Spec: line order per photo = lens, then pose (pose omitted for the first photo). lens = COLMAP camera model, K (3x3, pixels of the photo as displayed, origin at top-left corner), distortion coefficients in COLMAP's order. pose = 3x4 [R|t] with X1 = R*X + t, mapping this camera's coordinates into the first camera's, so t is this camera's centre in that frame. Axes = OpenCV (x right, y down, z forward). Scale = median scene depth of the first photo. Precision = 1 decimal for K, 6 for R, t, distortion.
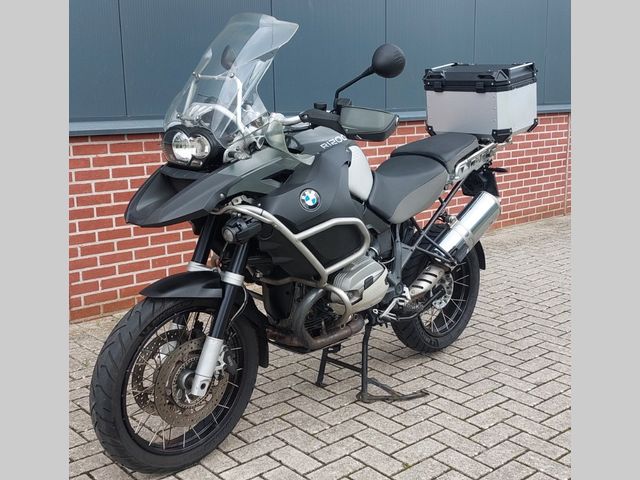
lens RADIAL K [[748.2, 0, 374.9], [0, 748.2, 224.7], [0, 0, 1]] dist [0.184284, -0.395110]
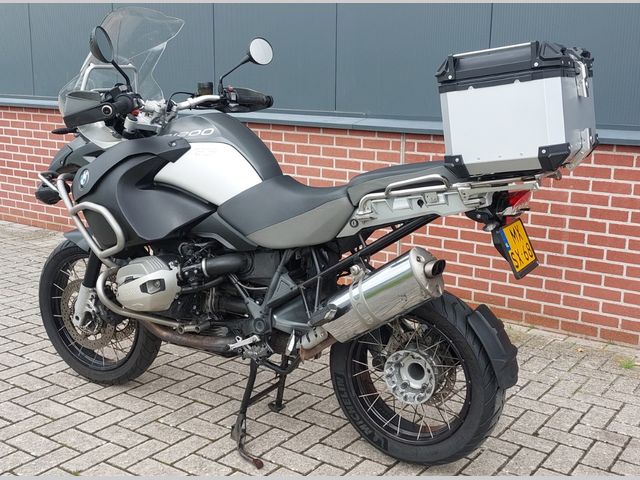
lens RADIAL K [[748.2, 0, 374.9], [0, 748.2, 224.7], [0, 0, 1]] dist [0.184284, -0.395110]
pose [[0.239024, 0.183209, -0.953573, 0.786323], [-0.202384, 0.969871, 0.135610, -0.151281], [0.949689, 0.160574, 0.268901, 0.827031]]
